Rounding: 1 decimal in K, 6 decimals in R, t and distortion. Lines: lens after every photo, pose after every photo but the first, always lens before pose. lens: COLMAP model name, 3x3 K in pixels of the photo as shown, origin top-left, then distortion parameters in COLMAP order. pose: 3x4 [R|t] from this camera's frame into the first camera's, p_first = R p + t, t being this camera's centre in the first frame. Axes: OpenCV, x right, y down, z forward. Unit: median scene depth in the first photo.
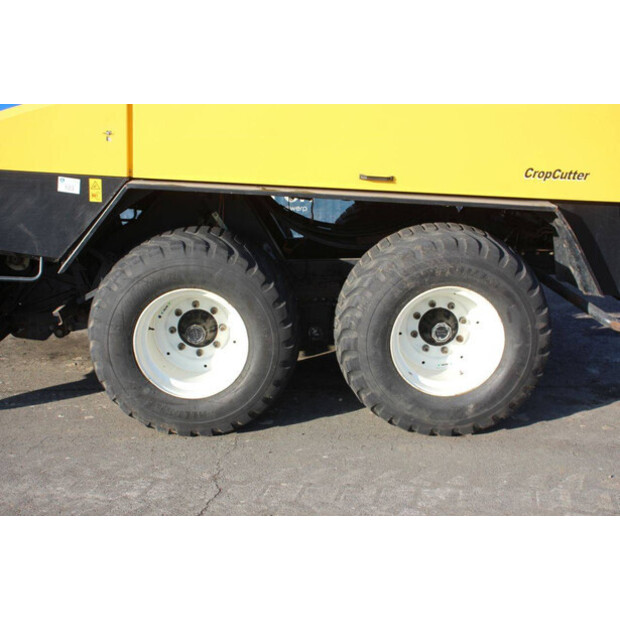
lens RADIAL K [[794.2, 0, 310.0], [0, 794.2, 310.0], [0, 0, 1]] dist [0.017049, 0.066255]
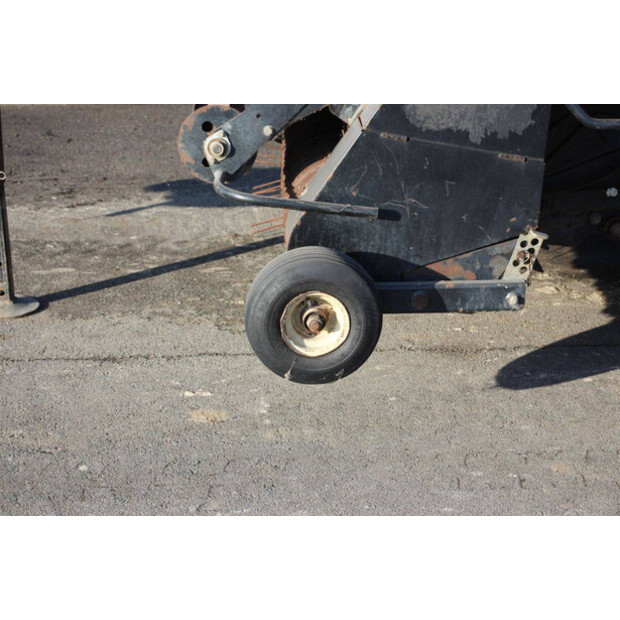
lens RADIAL K [[1463.7, 0, 310.0], [0, 1463.7, 310.0], [0, 0, 1]] dist [0.374261, 0.523926]
pose [[0.999509, -0.012773, -0.028594, -0.558787], [0.015779, 0.994081, 0.107489, -0.028337], [0.027052, -0.107888, 0.993795, 0.087203]]
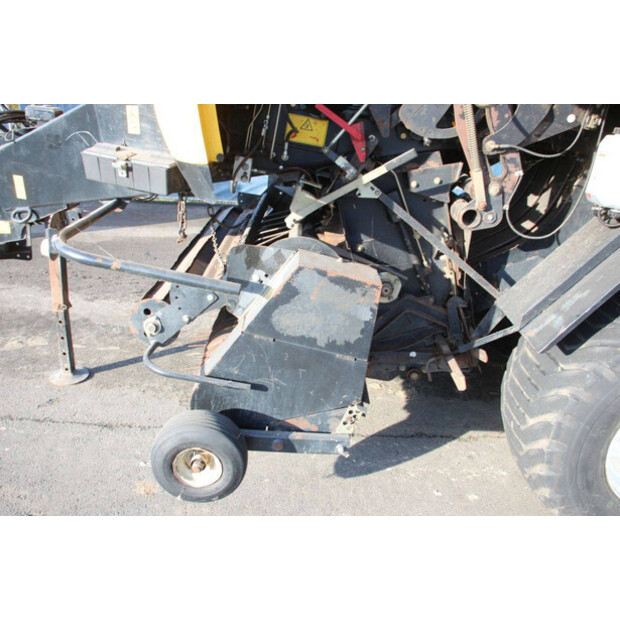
lens RADIAL K [[550.7, 0, 310.0], [0, 550.7, 310.0], [0, 0, 1]] dist [-0.169218, 0.186615]
pose [[0.997835, 0.063262, -0.017961, -0.484874], [-0.060018, 0.987688, 0.144466, -0.131551], [0.026879, -0.143075, 0.989347, 0.530923]]
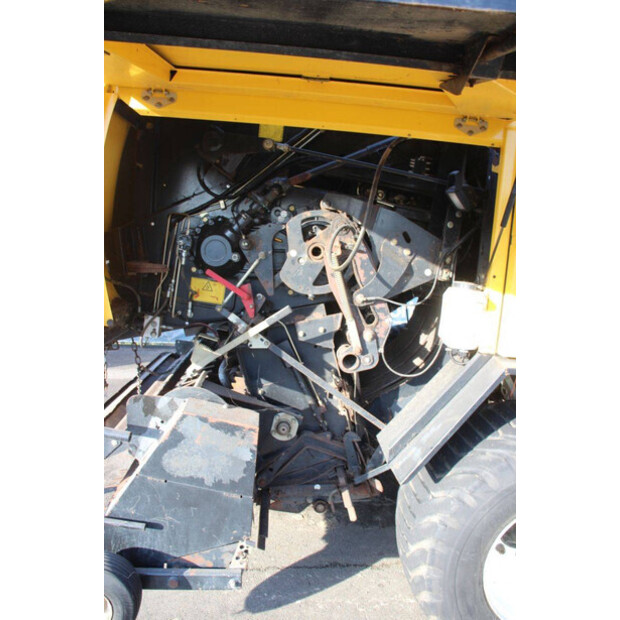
lens RADIAL K [[516.3, 0, 310.0], [0, 516.3, 310.0], [0, 0, 1]] dist [-0.174311, 0.165012]
pose [[0.999697, 0.021476, 0.012060, -0.393952], [-0.020145, 0.994648, -0.101343, -0.151942], [-0.014172, 0.101069, 0.994778, 0.502839]]
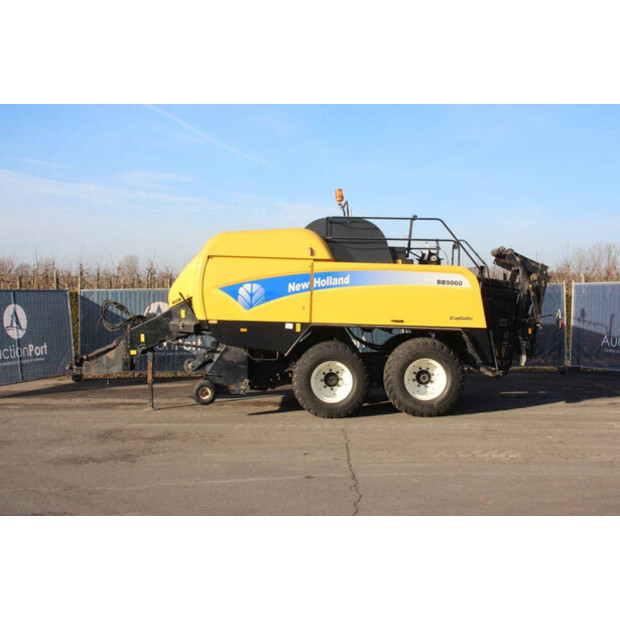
lens RADIAL K [[794.2, 0, 310.0], [0, 794.2, 310.0], [0, 0, 1]] dist [0.017049, 0.066255]
pose [[0.998964, -0.024702, -0.038232, -0.112464], [0.015426, 0.973954, -0.226221, 0.416832], [0.042824, 0.225397, 0.973325, -1.715219]]
